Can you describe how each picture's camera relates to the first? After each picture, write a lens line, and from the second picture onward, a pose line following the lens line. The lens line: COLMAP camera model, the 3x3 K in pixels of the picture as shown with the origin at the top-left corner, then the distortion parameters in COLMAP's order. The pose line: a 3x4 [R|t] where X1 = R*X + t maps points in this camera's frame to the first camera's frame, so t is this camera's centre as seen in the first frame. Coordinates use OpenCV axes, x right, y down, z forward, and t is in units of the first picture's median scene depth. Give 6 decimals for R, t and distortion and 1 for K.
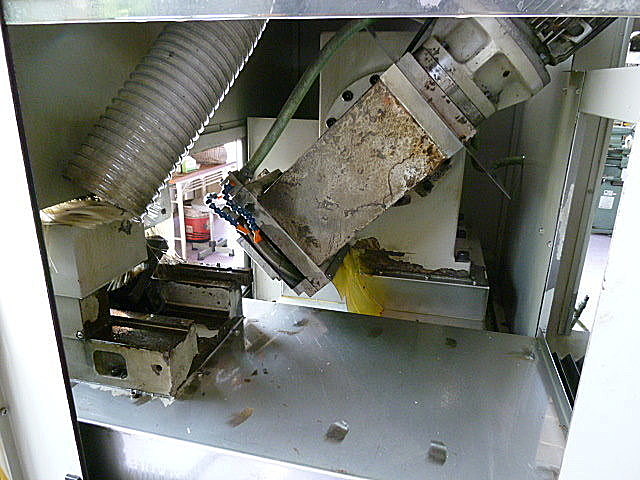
lens RADIAL K [[480.2, 0, 321.9], [0, 480.2, 239.8], [0, 0, 1]] dist [-0.035235, 0.006403]
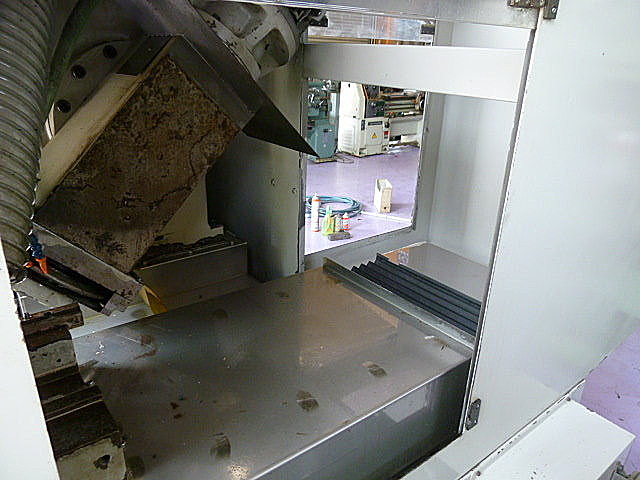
lens RADIAL K [[480.2, 0, 321.0], [0, 480.2, 241.5], [0, 0, 1]] dist [-0.035235, 0.006403]
pose [[0.616376, -0.295461, 0.729921, -0.442369], [0.231206, 0.953988, 0.190920, -0.092905], [-0.752745, 0.051083, 0.656327, 0.185512]]
